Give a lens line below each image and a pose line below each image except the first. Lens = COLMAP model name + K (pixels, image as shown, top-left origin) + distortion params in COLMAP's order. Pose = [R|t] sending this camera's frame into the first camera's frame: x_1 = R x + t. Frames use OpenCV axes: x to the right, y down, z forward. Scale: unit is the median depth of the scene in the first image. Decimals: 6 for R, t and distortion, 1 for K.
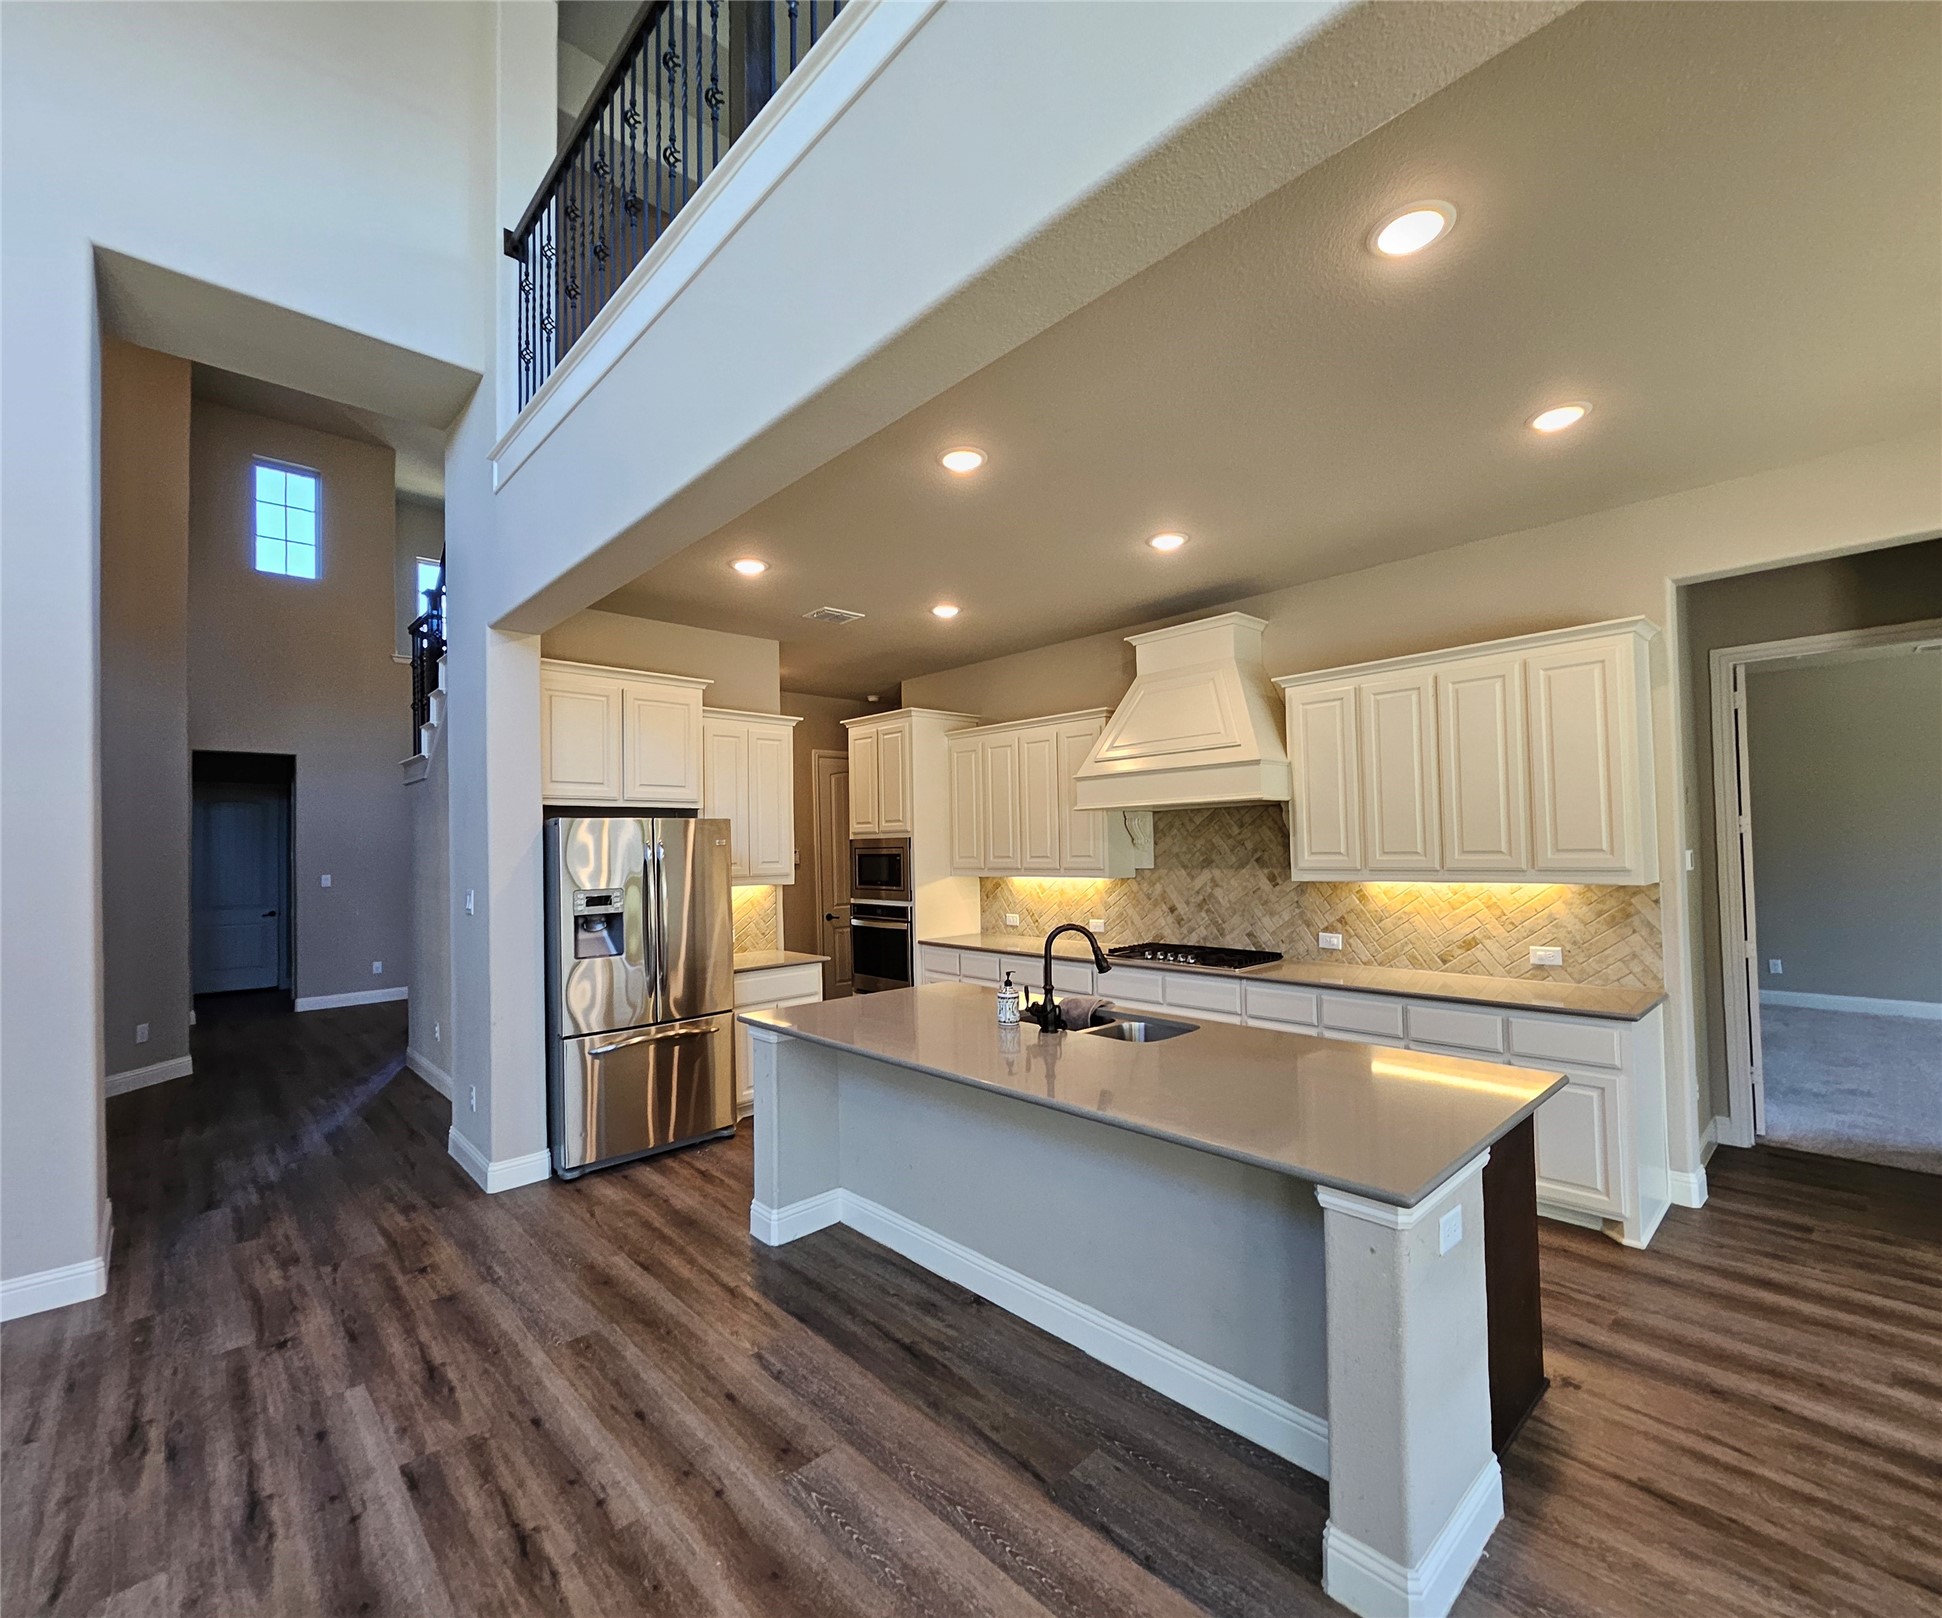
lens RADIAL K [[853.3, 0, 961.8], [0, 853.3, 825.3], [0, 0, 1]] dist [0.006762, -0.002440]
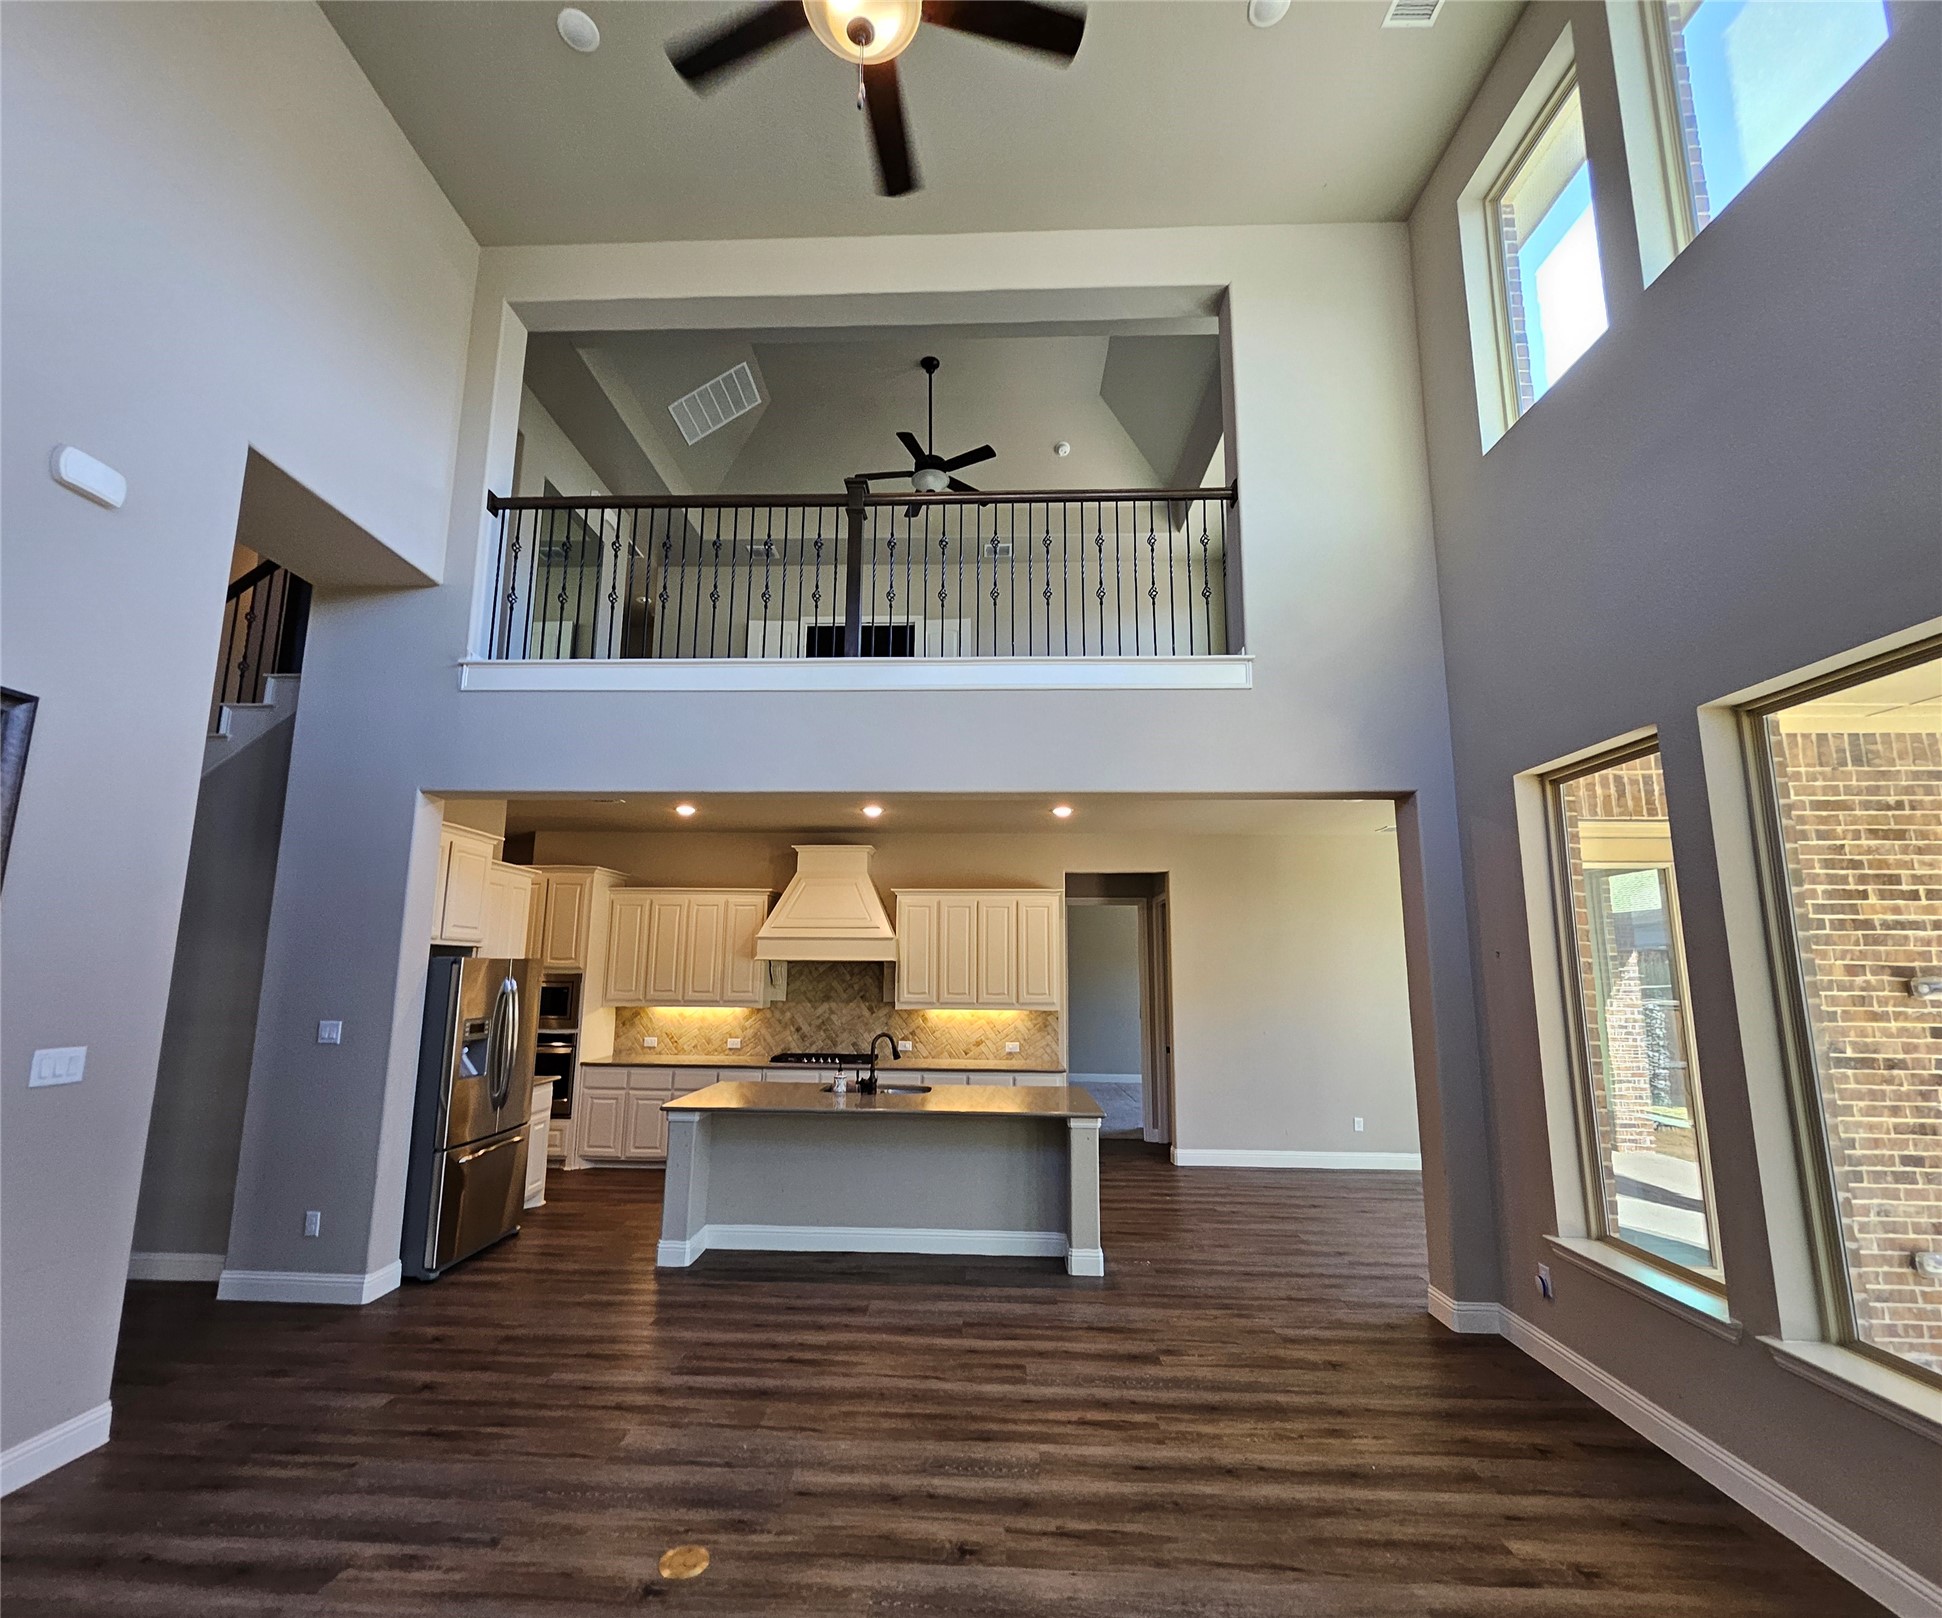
lens RADIAL K [[853.3, 0, 958.2], [0, 853.3, 840.4], [0, 0, 1]] dist [0.006762, -0.002440]
pose [[0.704914, 0.135433, 0.696243, -0.899670], [-0.043173, 0.987974, -0.148470, -0.024824], [-0.707978, 0.074600, 0.702284, -0.360183]]
